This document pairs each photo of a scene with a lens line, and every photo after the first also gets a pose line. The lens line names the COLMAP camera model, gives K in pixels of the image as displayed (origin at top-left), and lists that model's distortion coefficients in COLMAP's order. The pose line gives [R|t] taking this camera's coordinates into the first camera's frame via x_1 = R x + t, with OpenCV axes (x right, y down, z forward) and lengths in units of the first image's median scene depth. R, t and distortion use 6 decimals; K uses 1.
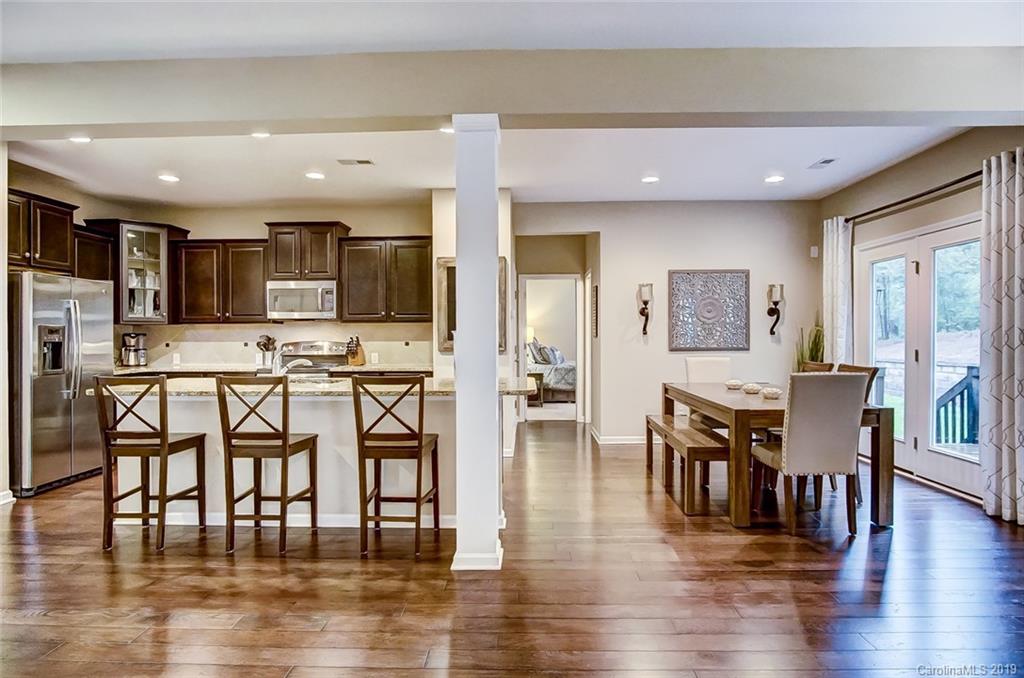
lens RADIAL K [[557.5, 0, 512.0], [0, 557.5, 339.0], [0, 0, 1]] dist [-0.023446, 0.000048]
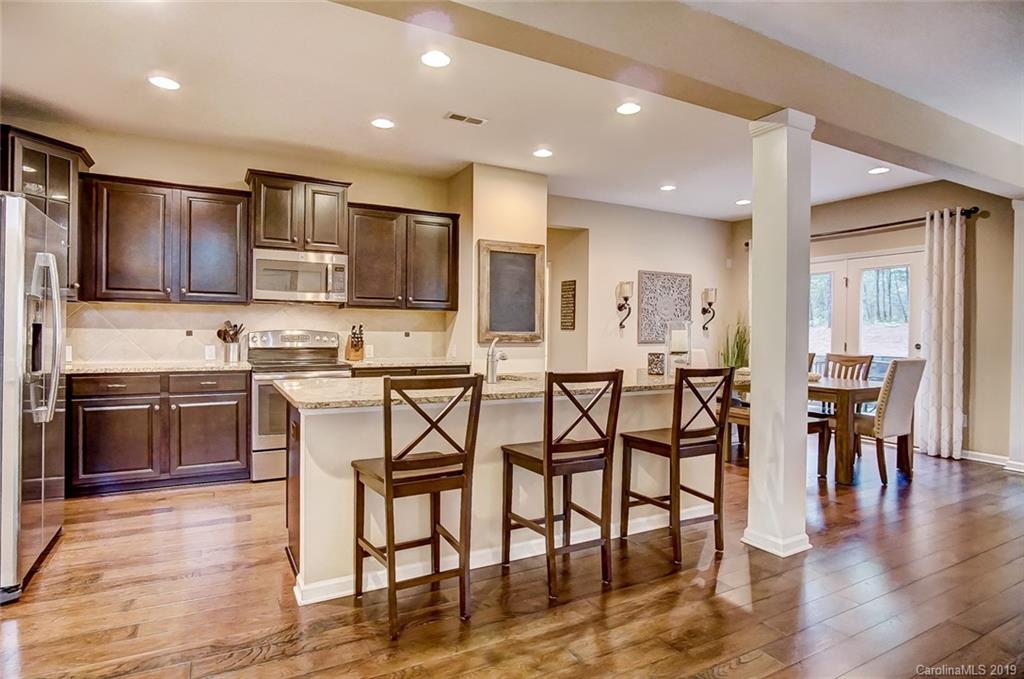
lens RADIAL K [[554.3, 0, 511.4], [0, 554.3, 336.1], [0, 0, 1]] dist [-0.035220, 0.012657]
pose [[0.862588, 0.008271, 0.505840, -0.506173], [-0.010710, 0.999941, 0.001913, 0.007840], [-0.505794, -0.007068, 0.862625, 0.185962]]
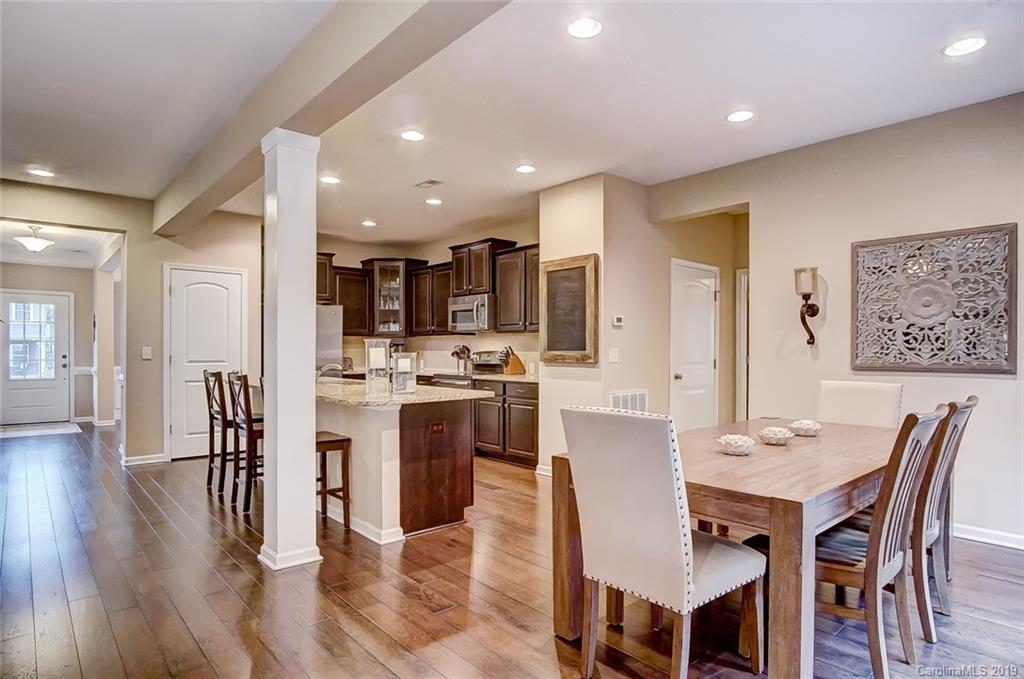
lens RADIAL K [[569.9, 0, 517.4], [0, 569.9, 350.1], [0, 0, 1]] dist [-0.025612, 0.000091]
pose [[0.688752, 0.006467, -0.724968, 0.502544], [-0.008306, 0.999965, 0.001029, 0.000962], [0.724950, 0.005313, 0.688781, 0.288078]]
